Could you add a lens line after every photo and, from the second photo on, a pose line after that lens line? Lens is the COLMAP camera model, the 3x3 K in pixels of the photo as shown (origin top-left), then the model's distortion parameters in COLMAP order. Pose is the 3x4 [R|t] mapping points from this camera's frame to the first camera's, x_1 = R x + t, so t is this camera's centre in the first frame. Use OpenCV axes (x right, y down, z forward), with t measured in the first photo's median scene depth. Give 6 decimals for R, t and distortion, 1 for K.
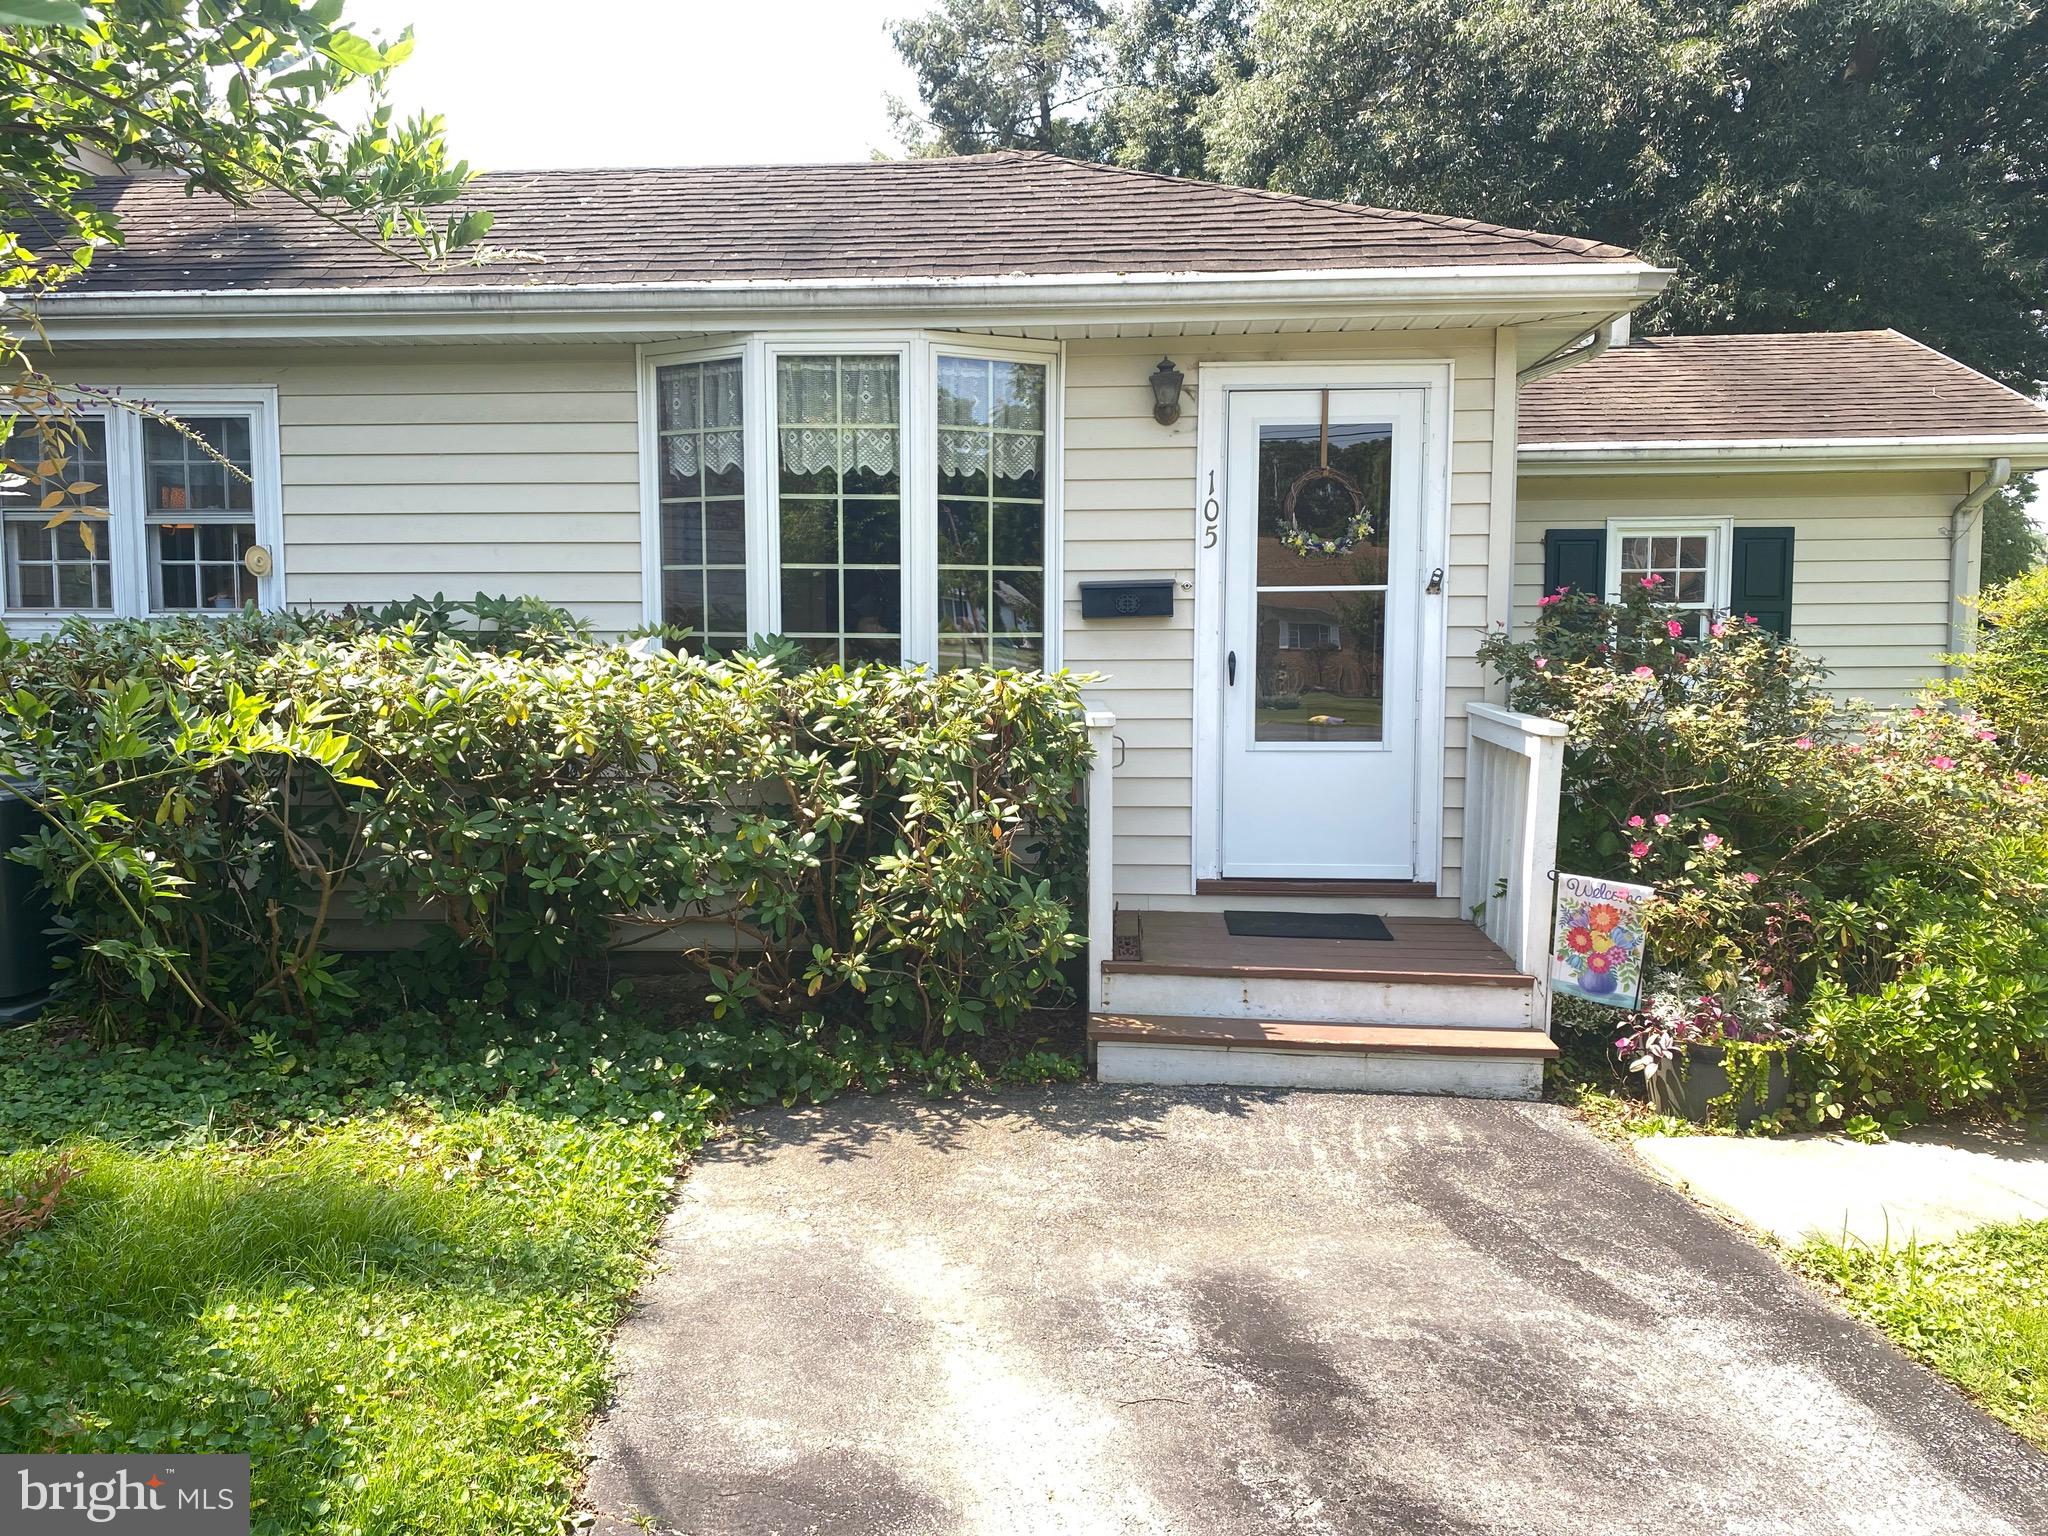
lens RADIAL K [[1550.7, 0, 1012.1], [0, 1550.7, 775.7], [0, 0, 1]] dist [0.048272, -0.056524]
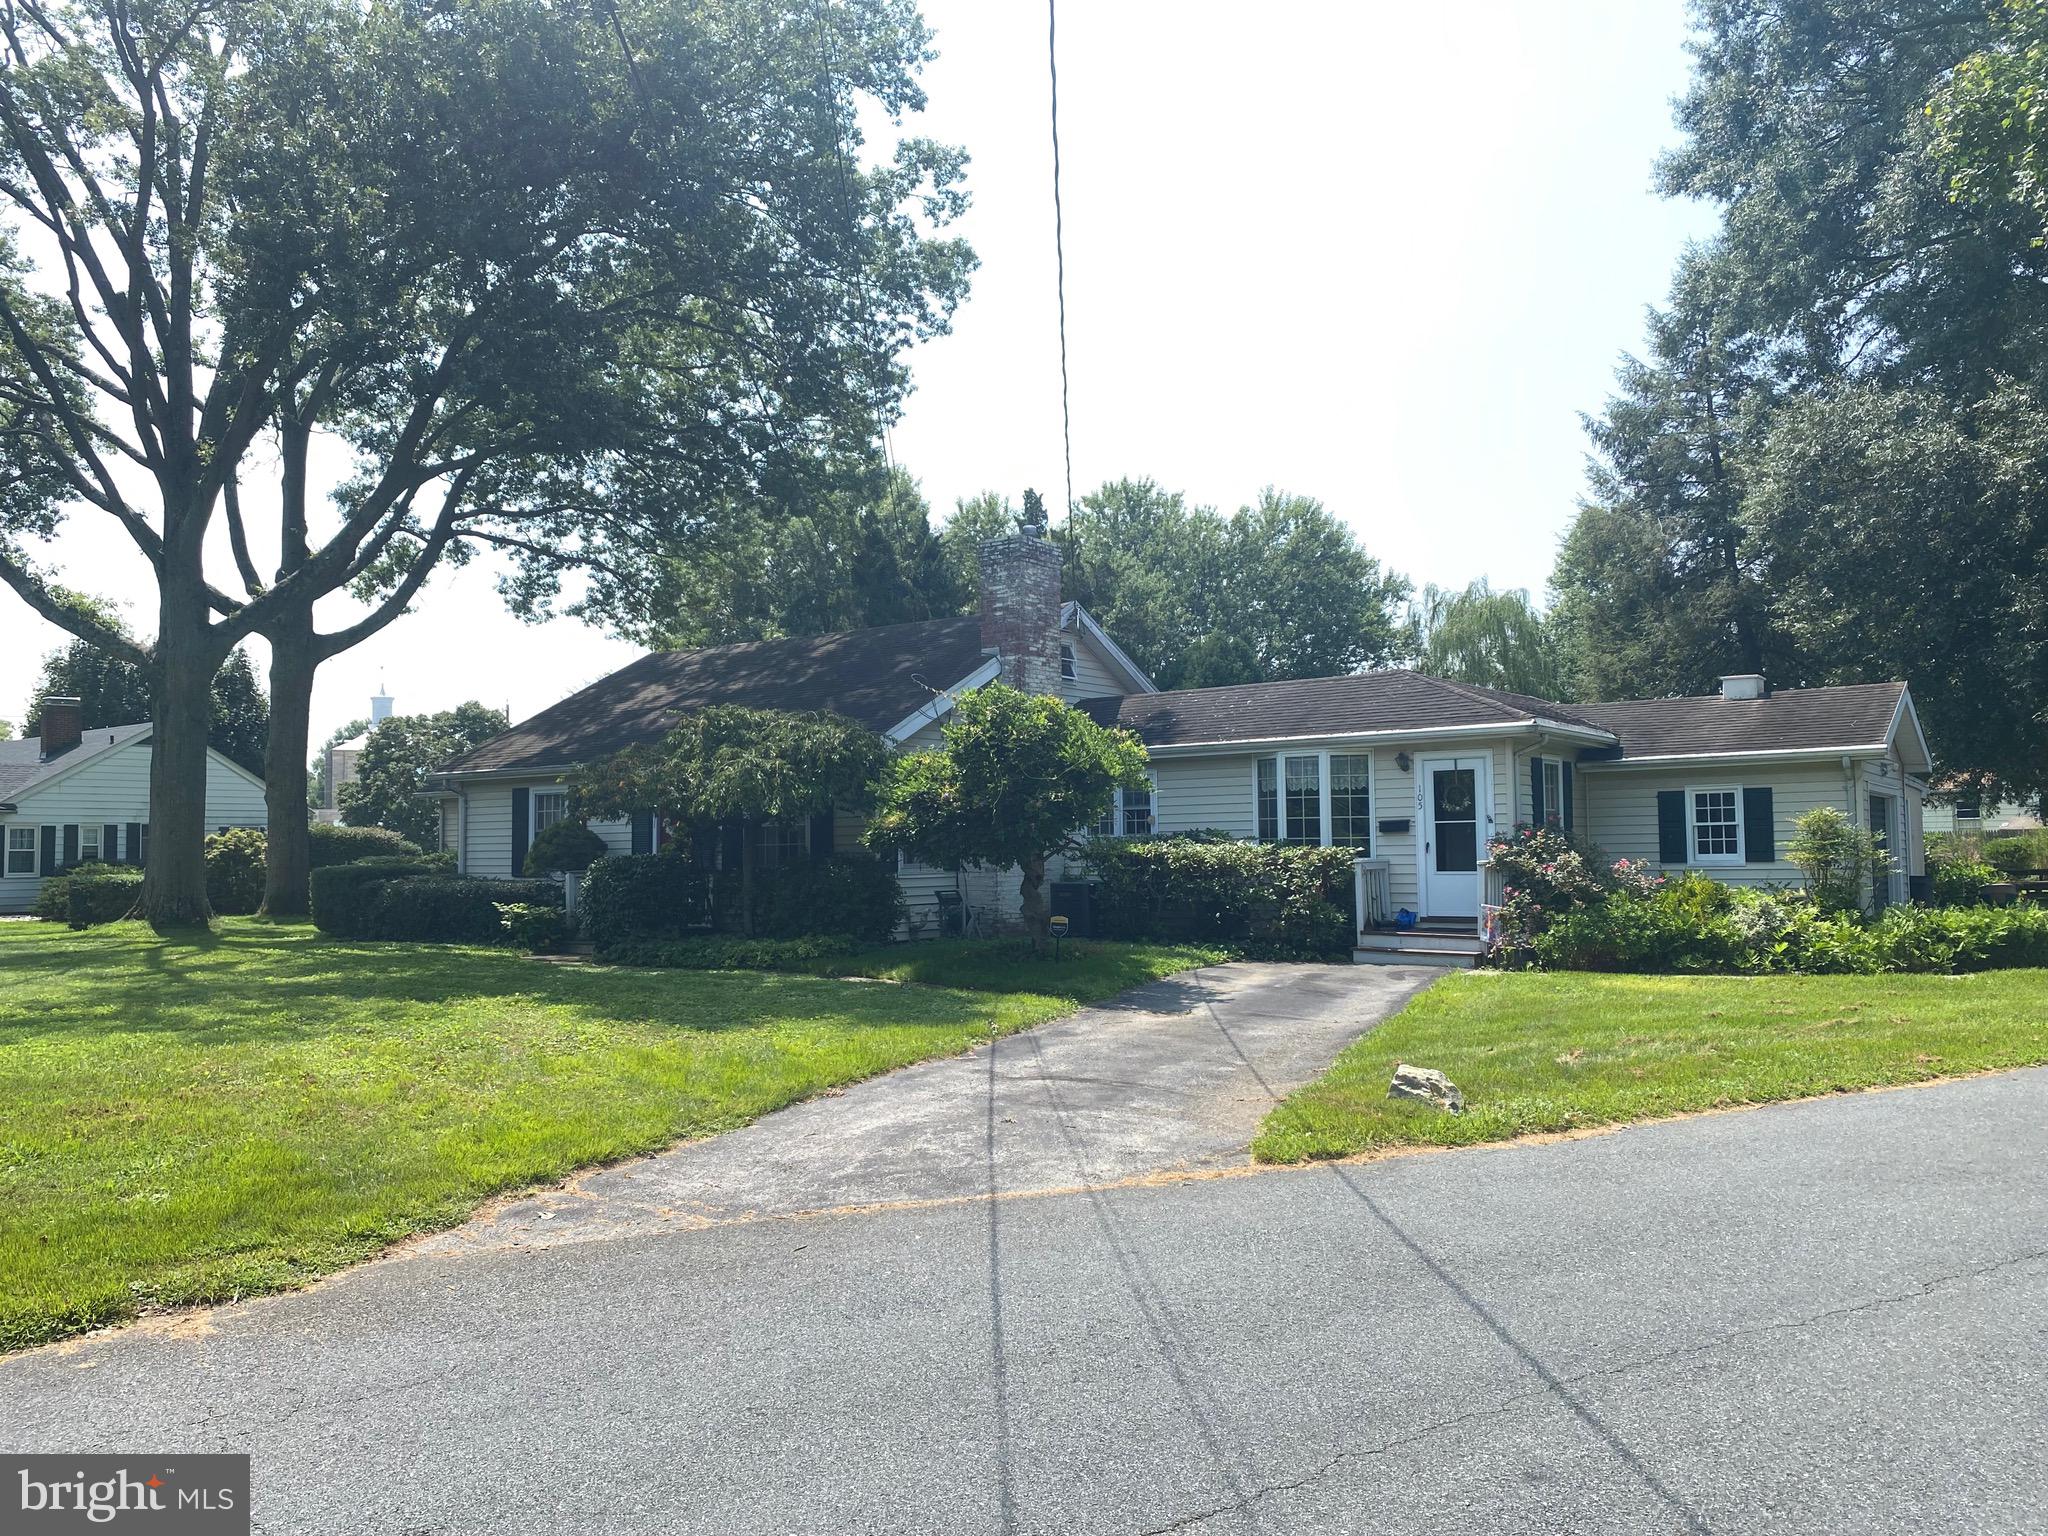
lens RADIAL K [[1550.7, 0, 1022.5], [0, 1550.7, 771.4], [0, 0, 1]] dist [0.048272, -0.056524]
pose [[0.841143, -0.035000, -0.539679, 1.159673], [-0.042847, 0.990454, -0.131015, 0.224787], [0.539112, 0.133326, 0.831614, -2.069481]]
